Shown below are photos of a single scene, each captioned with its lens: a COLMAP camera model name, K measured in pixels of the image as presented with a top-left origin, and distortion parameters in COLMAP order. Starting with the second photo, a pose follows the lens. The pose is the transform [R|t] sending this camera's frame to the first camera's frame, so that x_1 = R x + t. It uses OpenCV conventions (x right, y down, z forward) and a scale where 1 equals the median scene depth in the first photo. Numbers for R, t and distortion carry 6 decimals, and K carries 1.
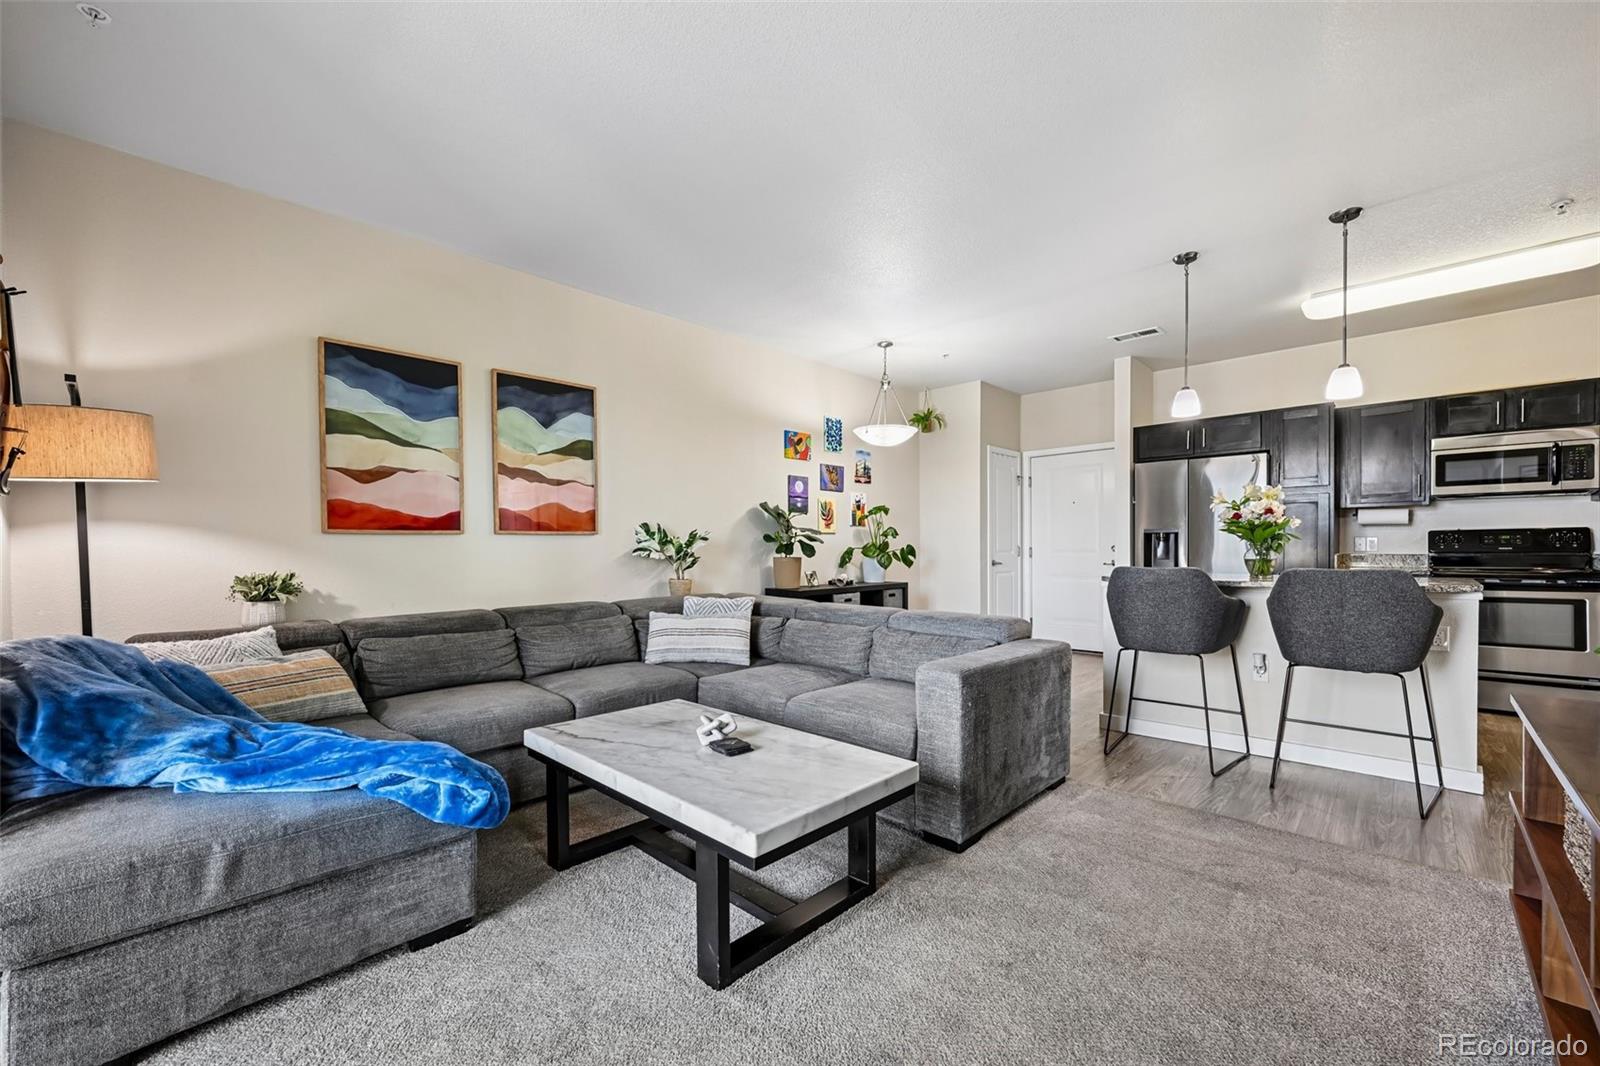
lens RADIAL K [[638.8, 0, 804.0], [0, 638.8, 556.9], [0, 0, 1]] dist [-0.003156, 0.000730]
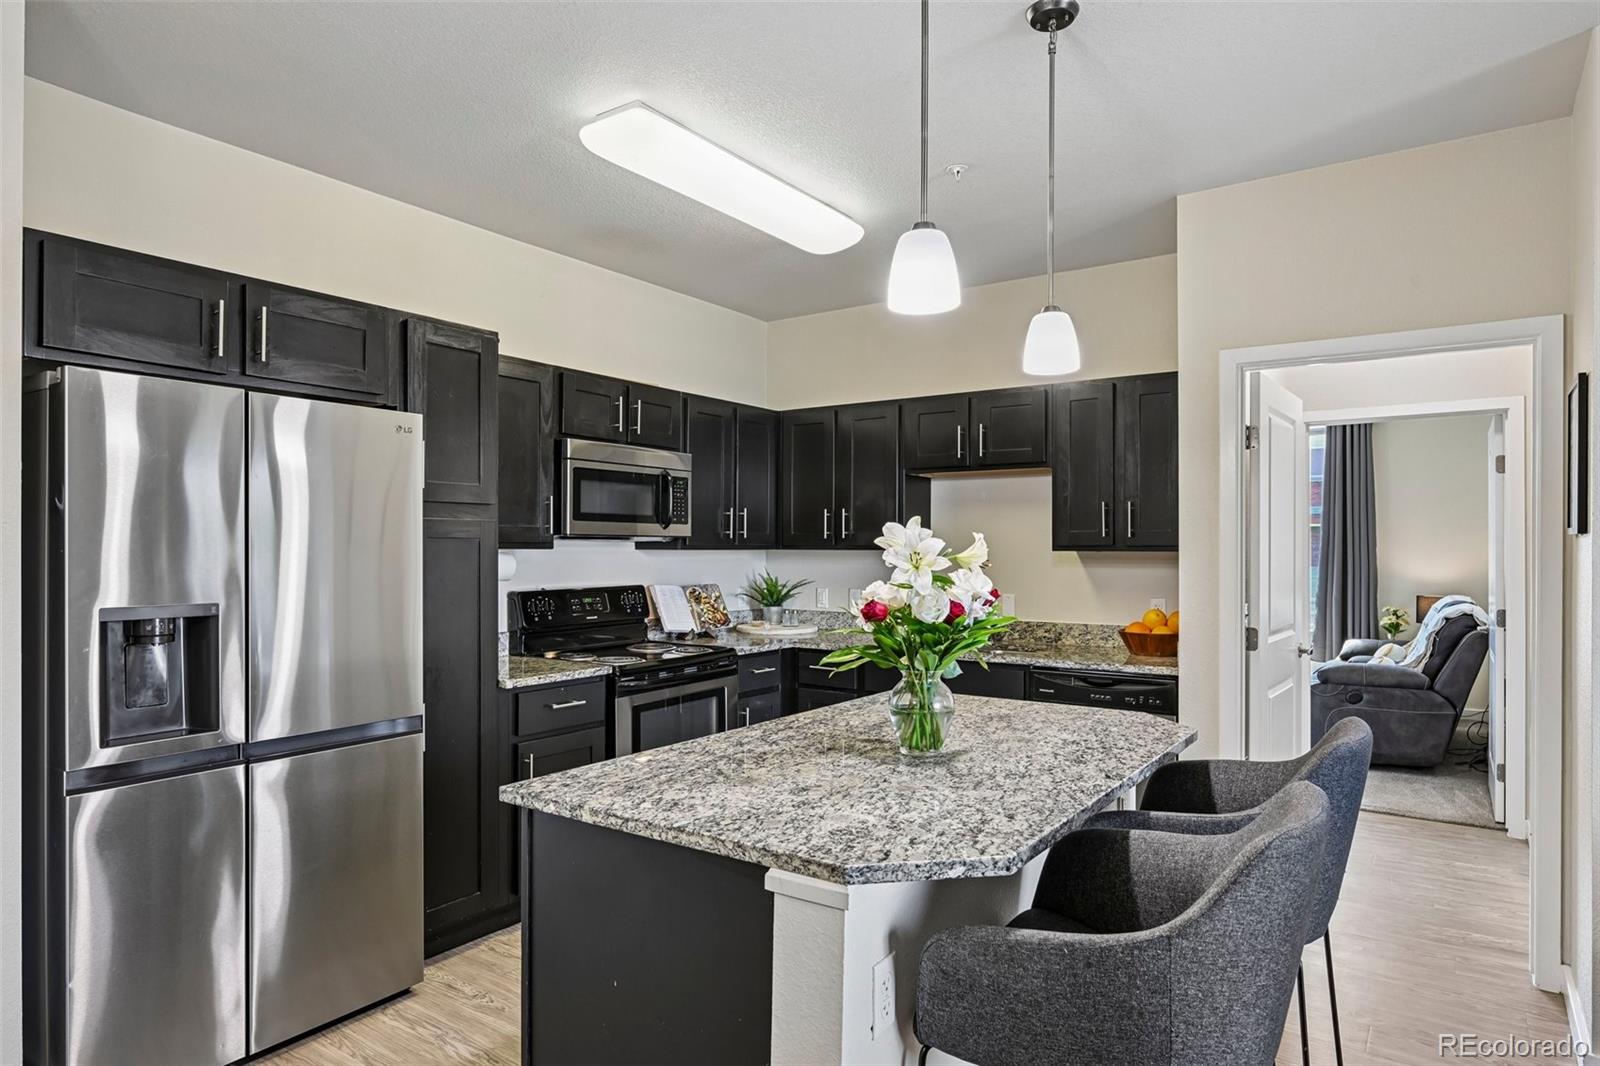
lens RADIAL K [[939.6, 0, 804.4], [0, 939.6, 546.8], [0, 0, 1]] dist [-0.000595, -0.001011]
pose [[-0.152356, 0.007921, 0.988294, 0.109799], [0.013077, 0.999897, -0.005998, -0.085016], [-0.988239, 0.012010, -0.152444, 1.013630]]
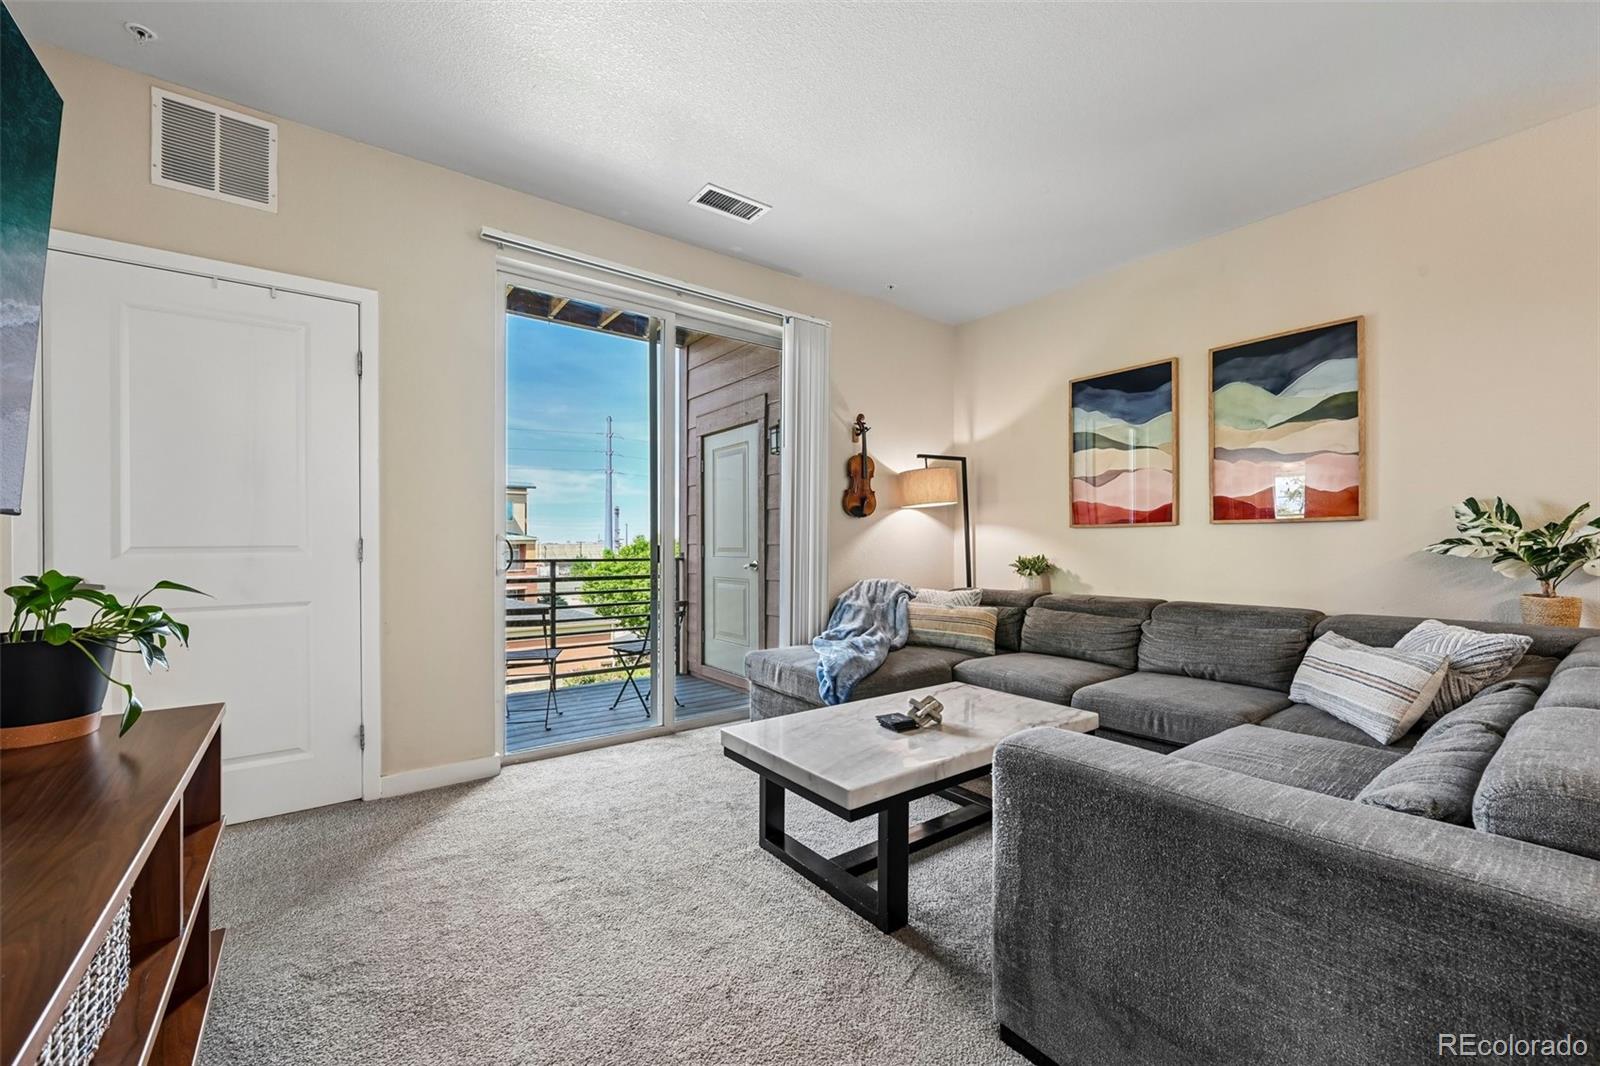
lens RADIAL K [[638.8, 0, 800.7], [0, 638.8, 543.5], [0, 0, 1]] dist [-0.003156, 0.000730]
pose [[-0.163878, 0.005124, -0.986467, 0.484388], [-0.014596, 0.999864, 0.007619, -0.005449], [0.986373, 0.015647, -0.163781, 0.501569]]
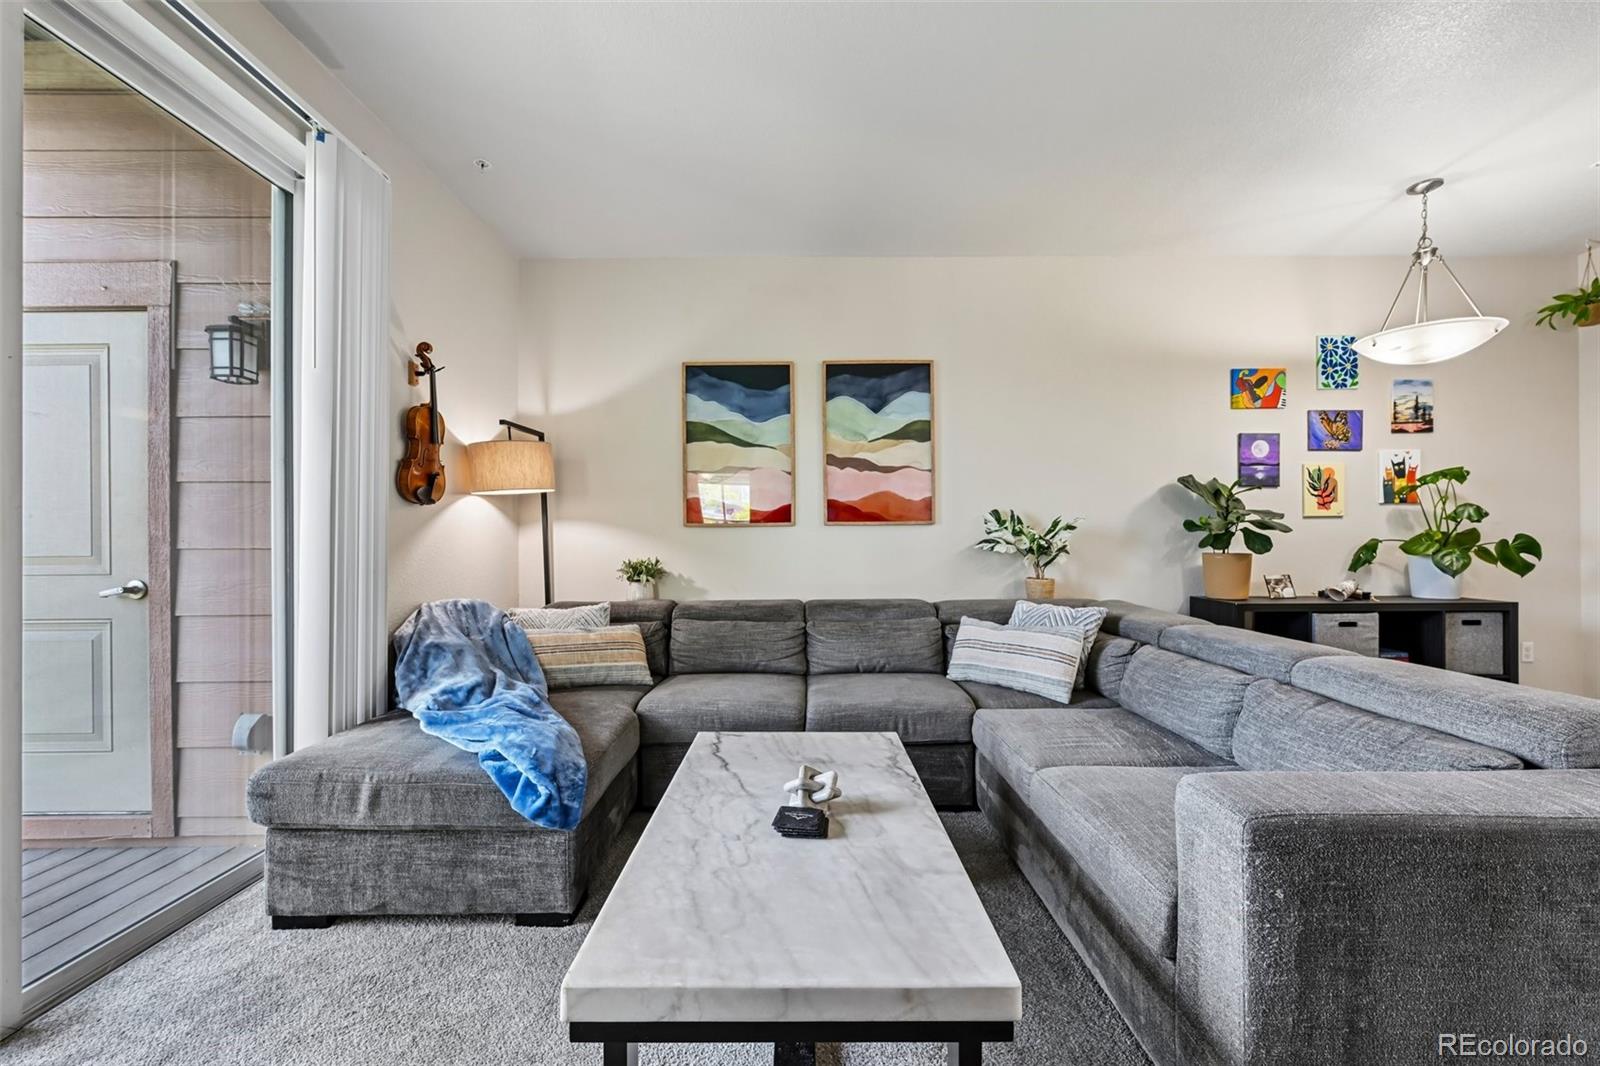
lens RADIAL K [[638.8, 0, 803.2], [0, 638.8, 540.2], [0, 0, 1]] dist [-0.003156, 0.000730]
pose [[0.691723, 0.000846, -0.722162, 0.194266], [-0.011114, 0.999893, -0.009475, -0.002569], [0.722077, 0.014580, 0.691659, 0.254638]]
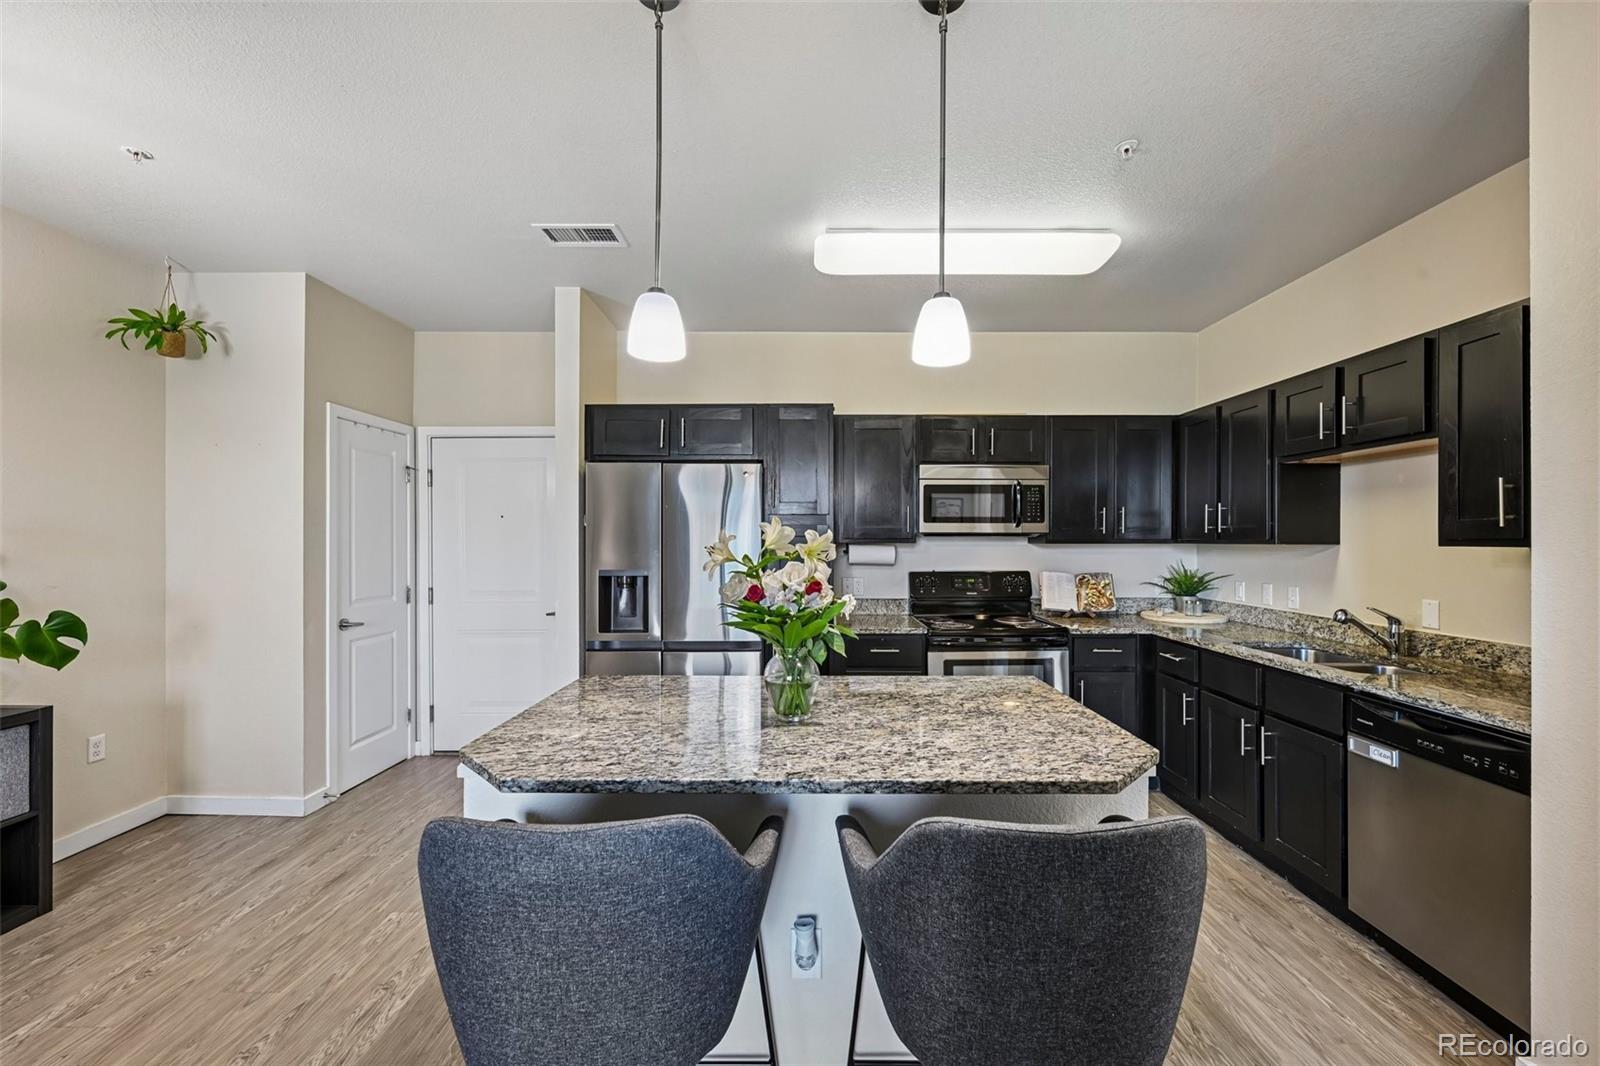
lens RADIAL K [[638.8, 0, 803.8], [0, 638.8, 542.5], [0, 0, 1]] dist [-0.003156, 0.000730]
pose [[0.725077, 0.005168, 0.688649, 0.335641], [0.004124, 0.999921, -0.011846, -0.082246], [-0.688656, 0.011429, 0.724998, 0.556125]]
